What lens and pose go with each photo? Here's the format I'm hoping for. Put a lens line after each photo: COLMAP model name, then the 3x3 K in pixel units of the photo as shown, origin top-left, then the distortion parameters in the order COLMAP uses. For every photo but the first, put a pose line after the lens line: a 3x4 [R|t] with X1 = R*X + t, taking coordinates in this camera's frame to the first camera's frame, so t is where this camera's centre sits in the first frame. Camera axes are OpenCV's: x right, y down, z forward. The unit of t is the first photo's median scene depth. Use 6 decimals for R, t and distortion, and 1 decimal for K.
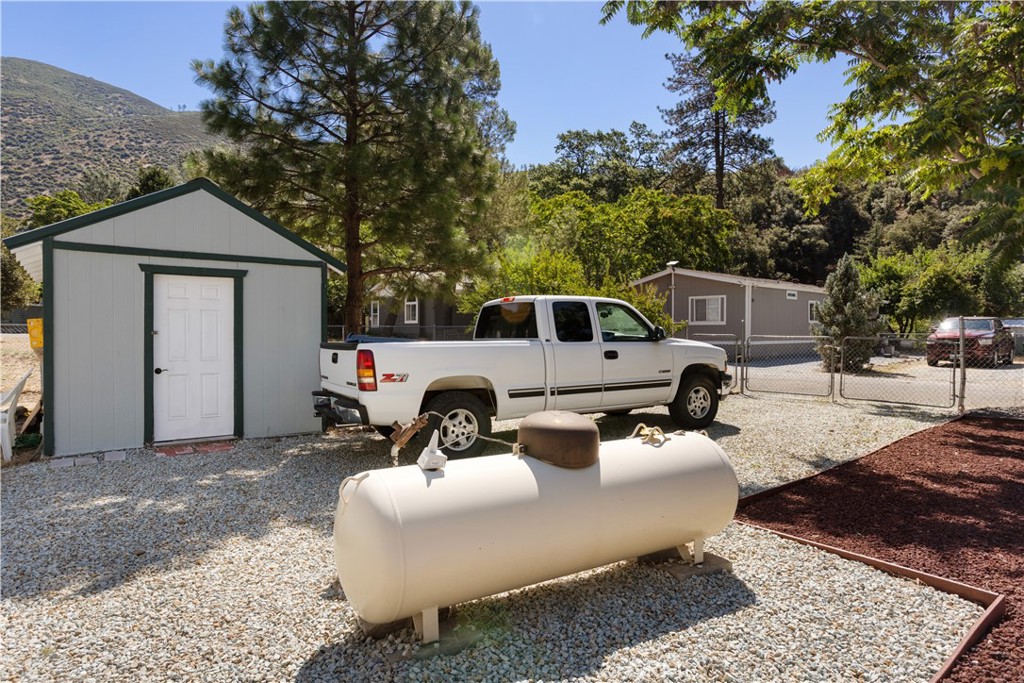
lens RADIAL K [[584.8, 0, 525.4], [0, 584.8, 330.5], [0, 0, 1]] dist [0.001389, 0.000072]
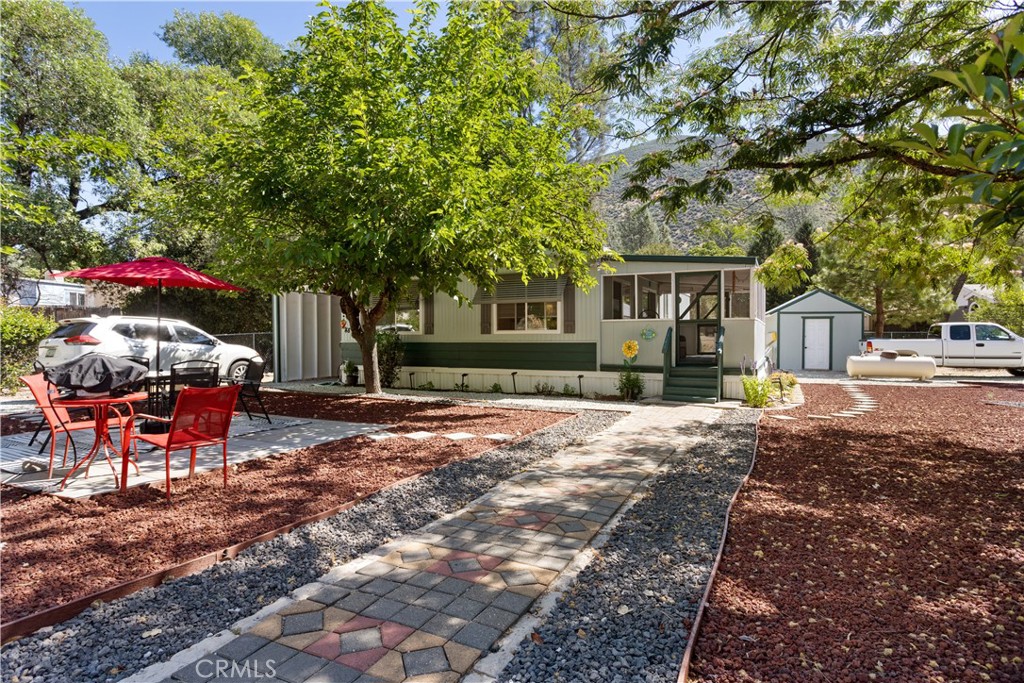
lens RADIAL K [[532.6, 0, 512.0], [0, 532.6, 341.5], [0, 0, 1]] dist [-0.000242, 0.000433]
pose [[0.551257, 0.009301, -0.834283, 0.977290], [0.001533, 0.999925, 0.012161, -0.006594], [0.834334, -0.007983, 0.551202, -2.061771]]
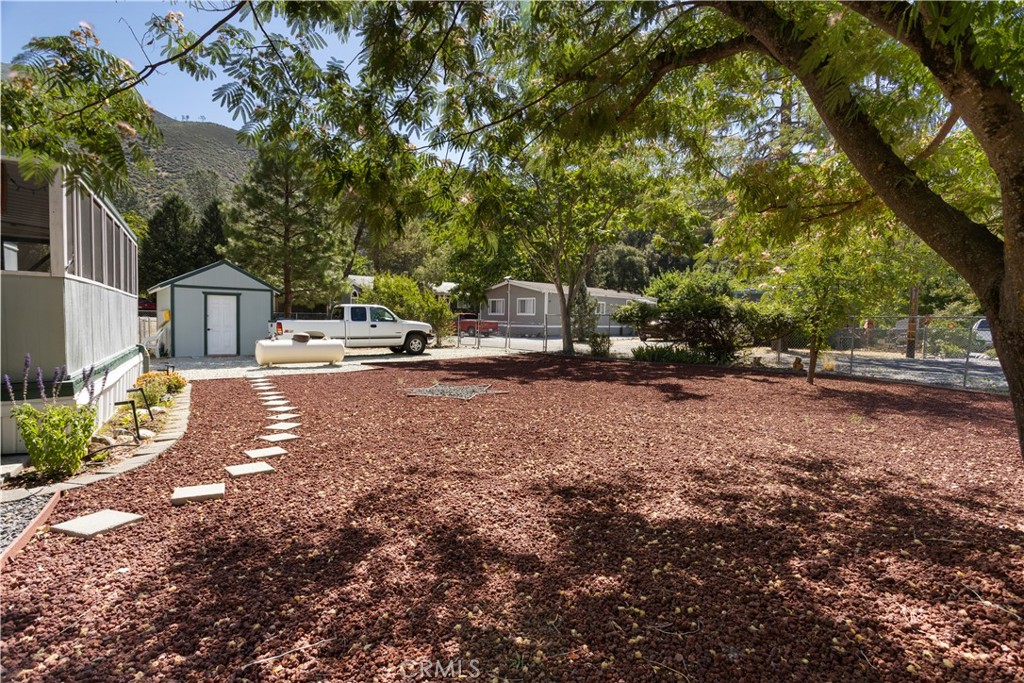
lens RADIAL K [[491.3, 0, 506.5], [0, 491.3, 337.6], [0, 0, 1]] dist [-0.001984, 0.000420]
pose [[0.998886, 0.012157, 0.045602, 0.674360], [-0.013919, 0.999161, 0.038519, -0.003057], [-0.045096, -0.039111, 0.998217, -1.384412]]
